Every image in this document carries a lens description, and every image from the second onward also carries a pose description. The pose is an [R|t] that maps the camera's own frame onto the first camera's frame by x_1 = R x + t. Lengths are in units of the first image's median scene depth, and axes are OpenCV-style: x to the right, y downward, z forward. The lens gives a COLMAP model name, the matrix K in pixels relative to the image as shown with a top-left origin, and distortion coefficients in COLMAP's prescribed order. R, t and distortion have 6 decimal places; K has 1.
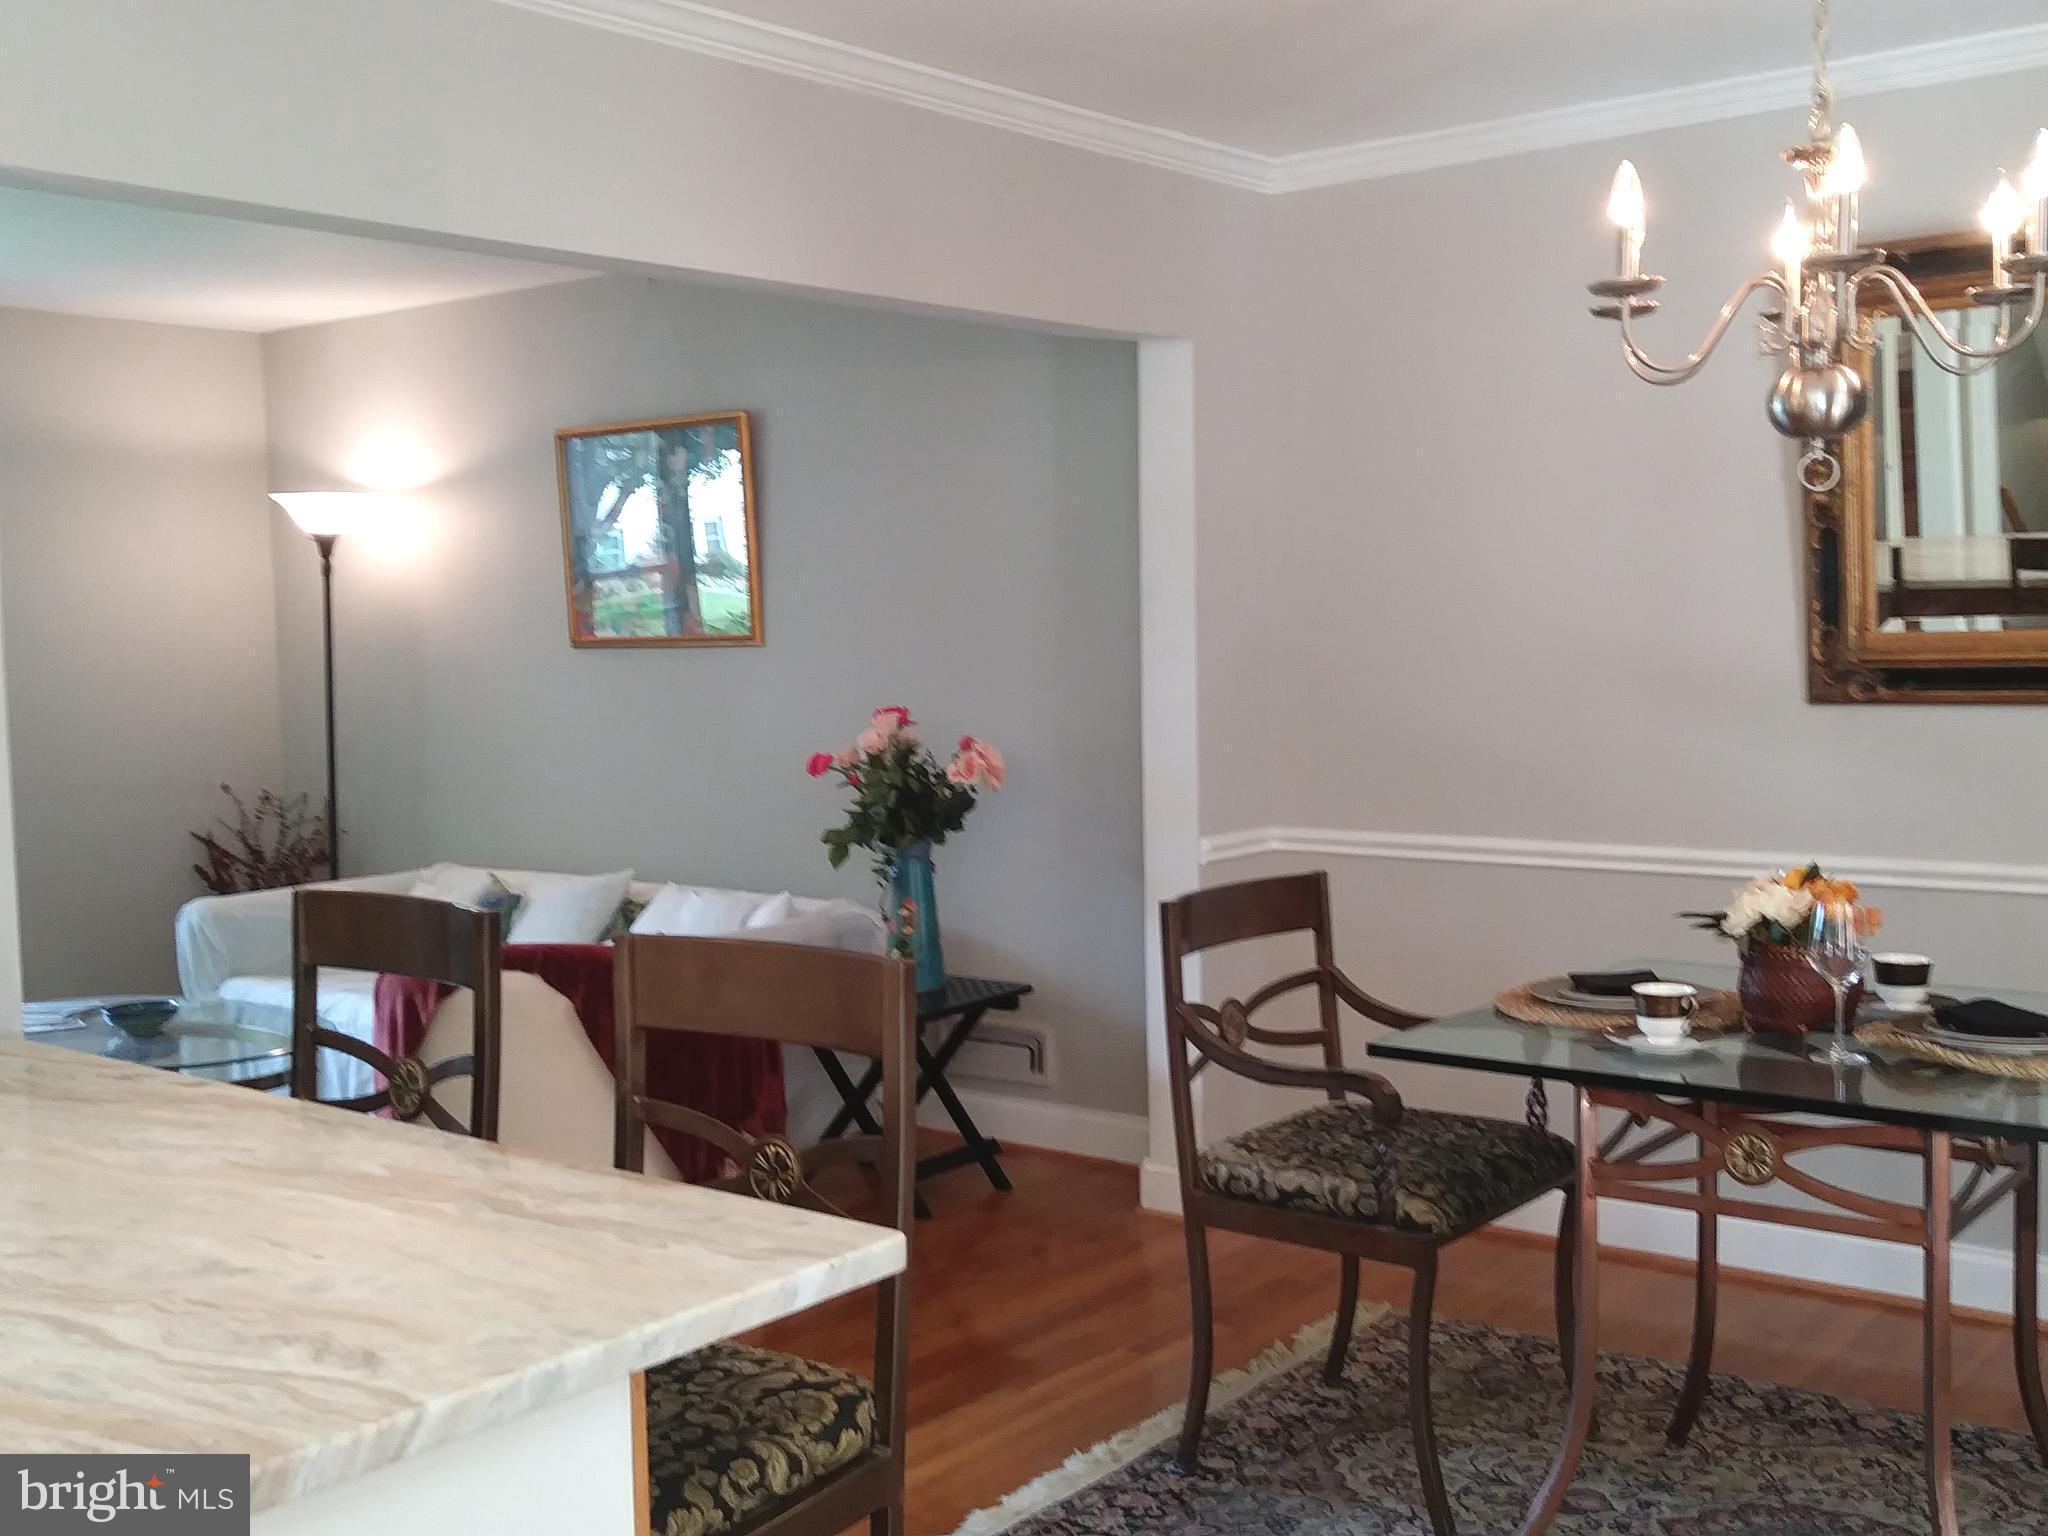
lens RADIAL K [[2178.9, 0, 1024.0], [0, 2178.9, 768.0], [0, 0, 1]] dist [-0.006667, -0.317112]
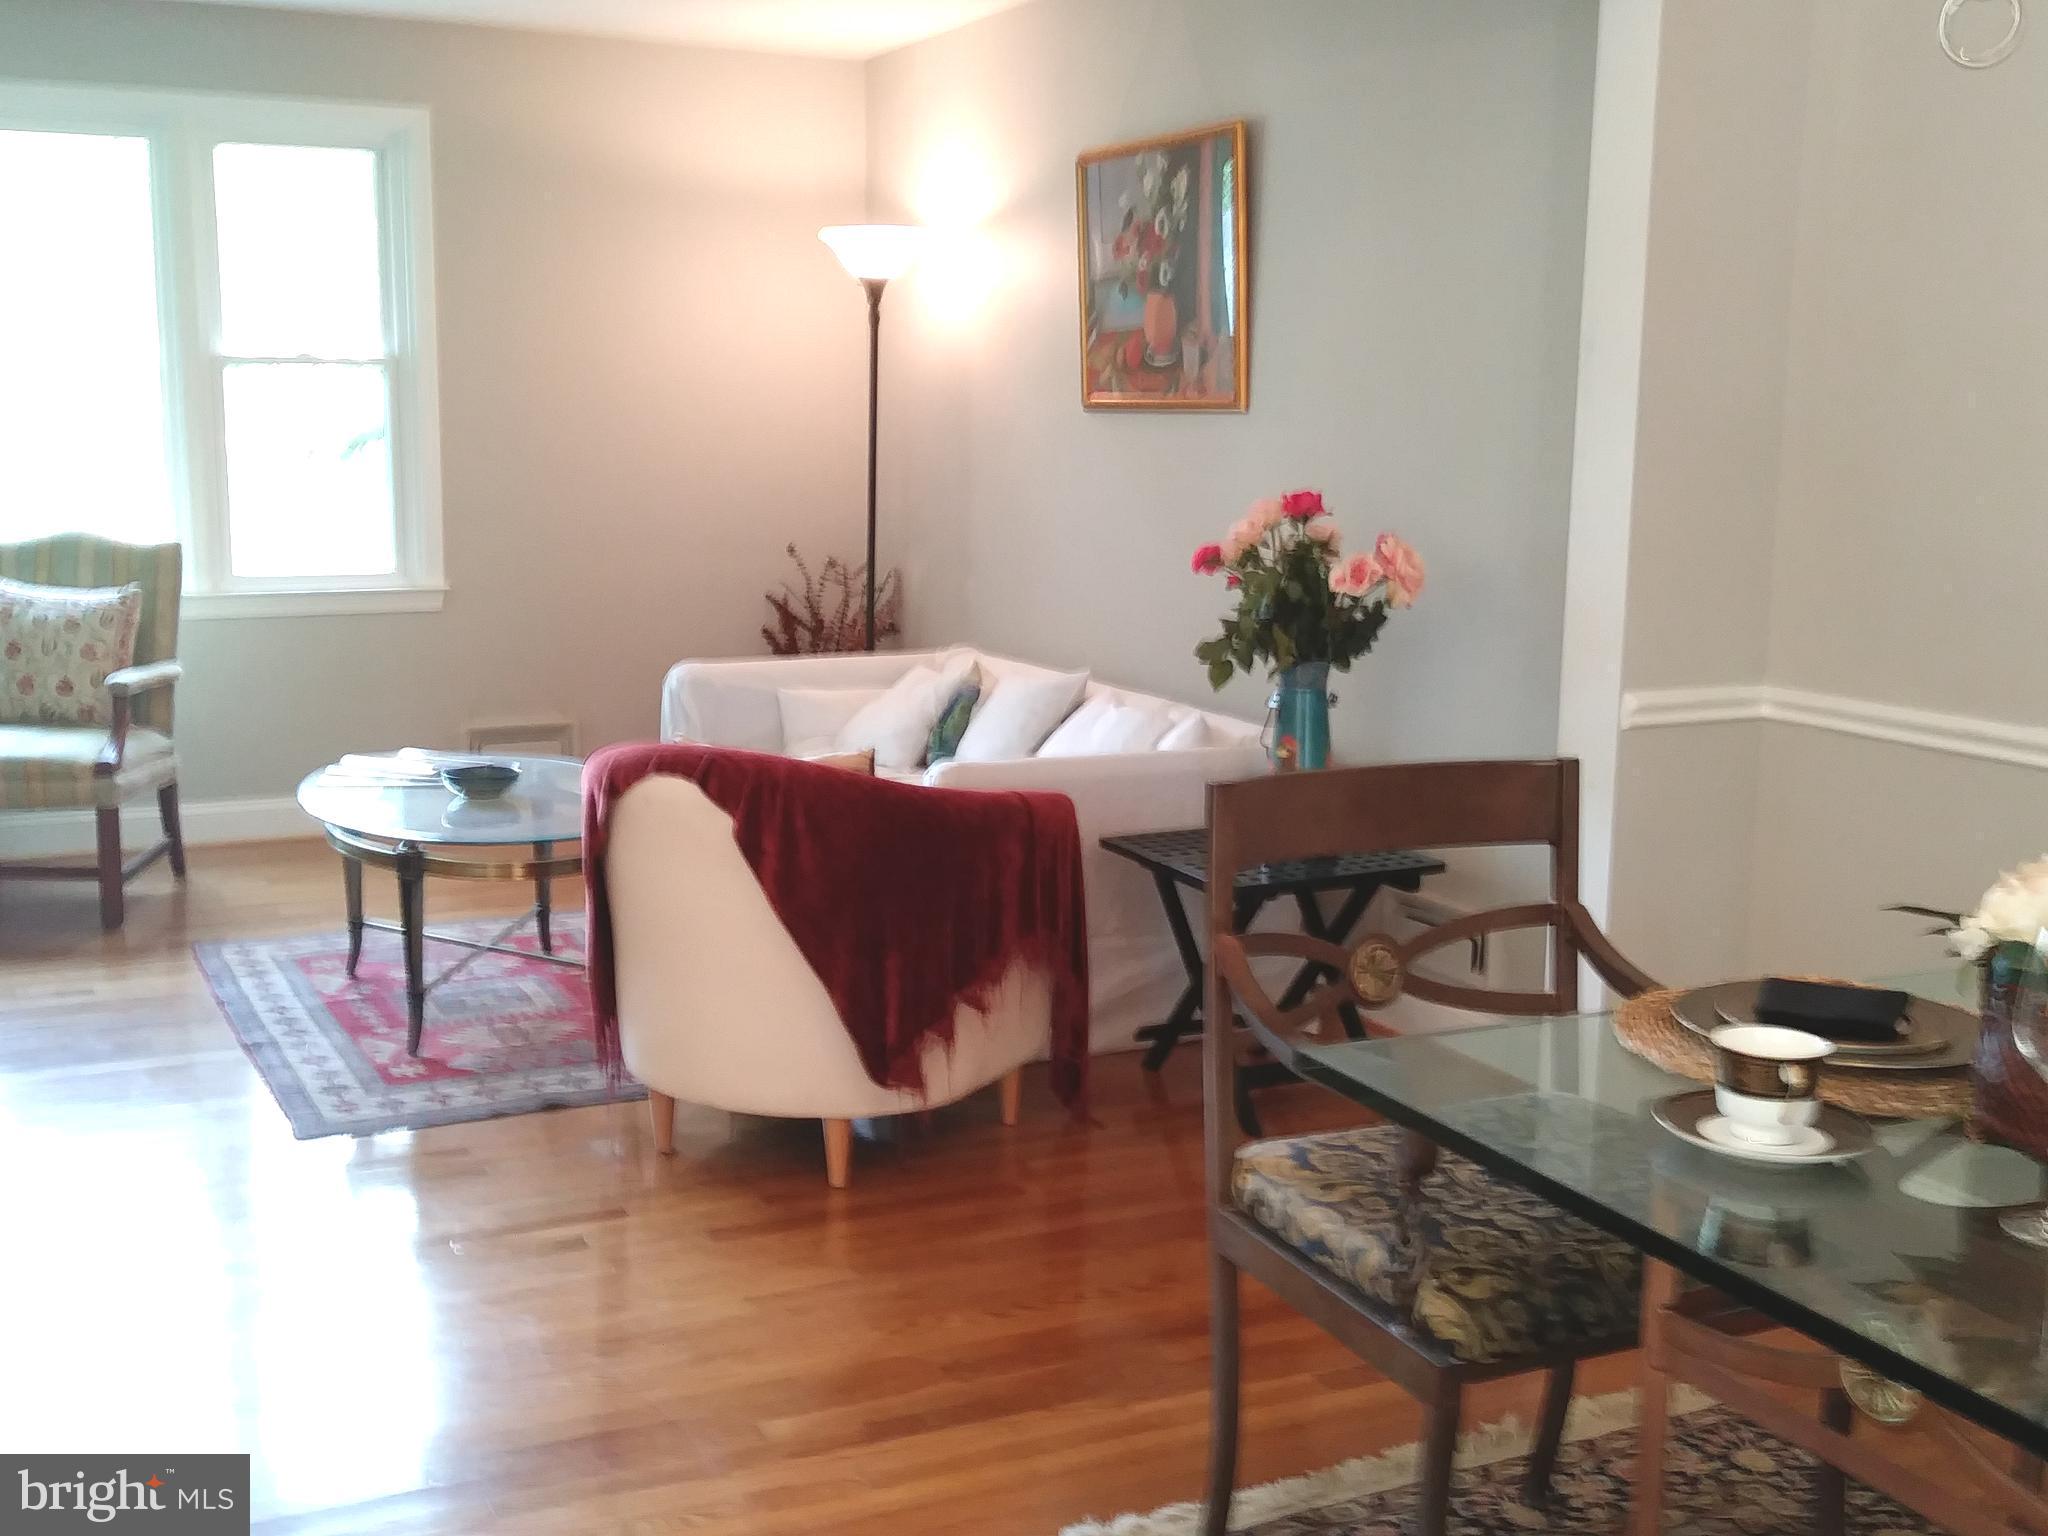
lens RADIAL K [[2170.1, 0, 1024.0], [0, 2170.1, 768.0], [0, 0, 1]] dist [-0.004023, 0.007923]
pose [[0.888476, 0.103555, -0.447087, 0.217827], [-0.060204, 0.992090, 0.110149, -0.009460], [0.454957, -0.070949, 0.887682, 0.260157]]
